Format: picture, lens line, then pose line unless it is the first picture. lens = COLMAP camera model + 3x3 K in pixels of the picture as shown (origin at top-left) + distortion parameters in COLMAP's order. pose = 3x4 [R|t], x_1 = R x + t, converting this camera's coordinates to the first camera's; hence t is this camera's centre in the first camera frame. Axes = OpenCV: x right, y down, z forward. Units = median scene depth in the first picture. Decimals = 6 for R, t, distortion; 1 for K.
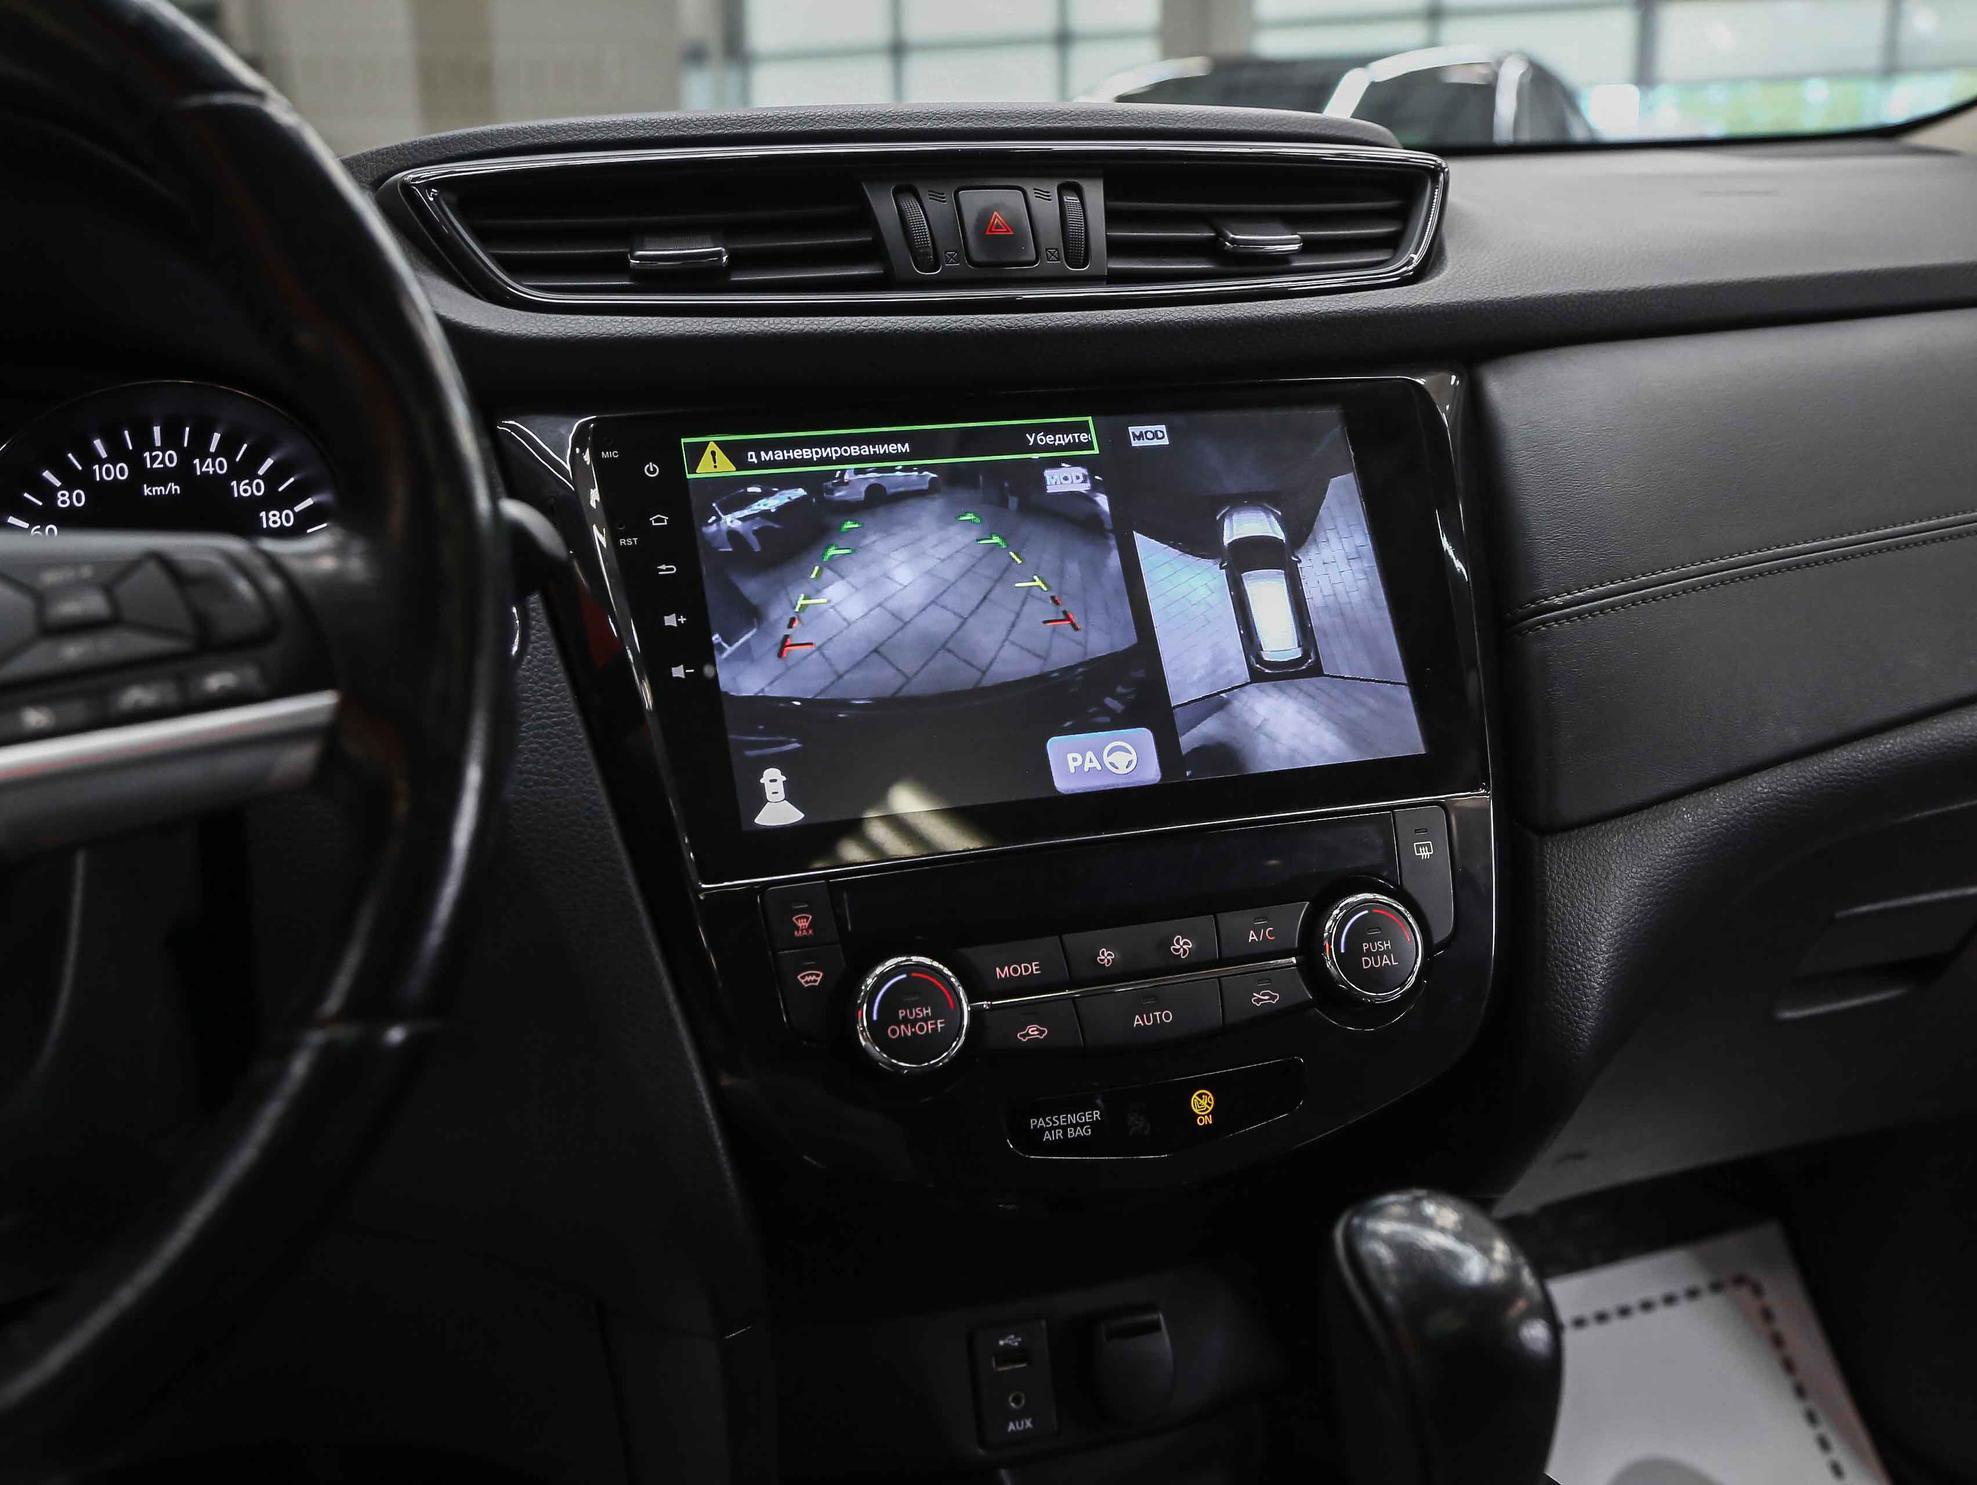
lens RADIAL K [[1940.5, 0, 988.5], [0, 1940.5, 742.5], [0, 0, 1]] dist [0.001199, 0.000755]
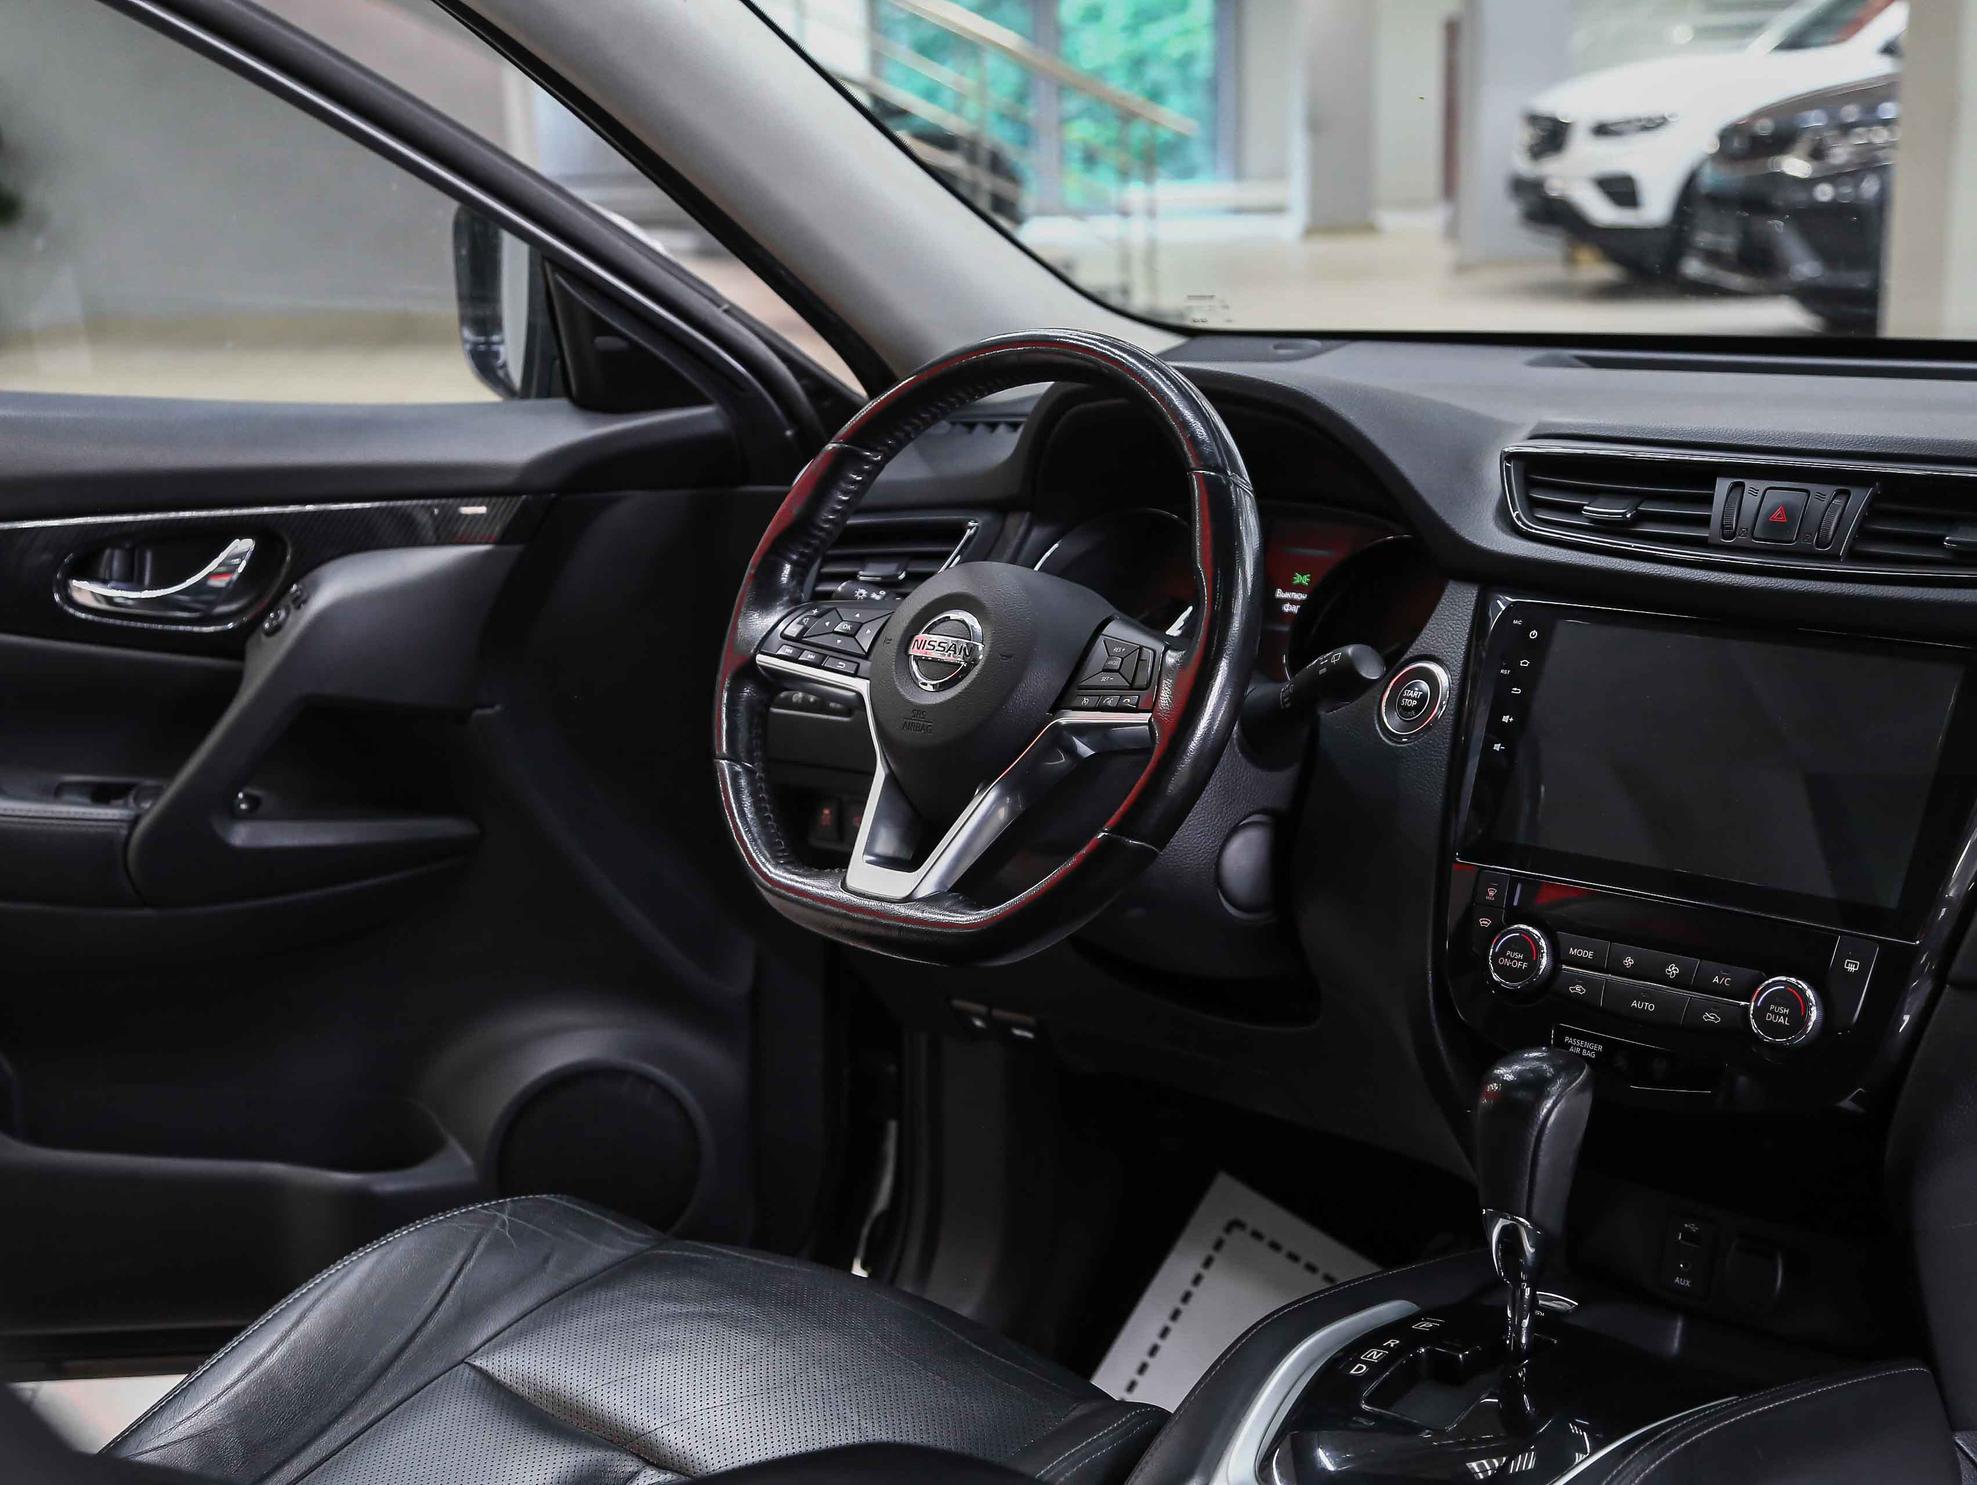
lens RADIAL K [[2827.7, 0, 990.7], [0, 2827.7, 751.4], [0, 0, 1]] dist [0.088121, 0.005197]
pose [[0.483379, 0.204188, -0.851265, 1.826114], [-0.184011, 0.974391, 0.129234, -0.280892], [0.855853, 0.094173, 0.508573, -0.741704]]
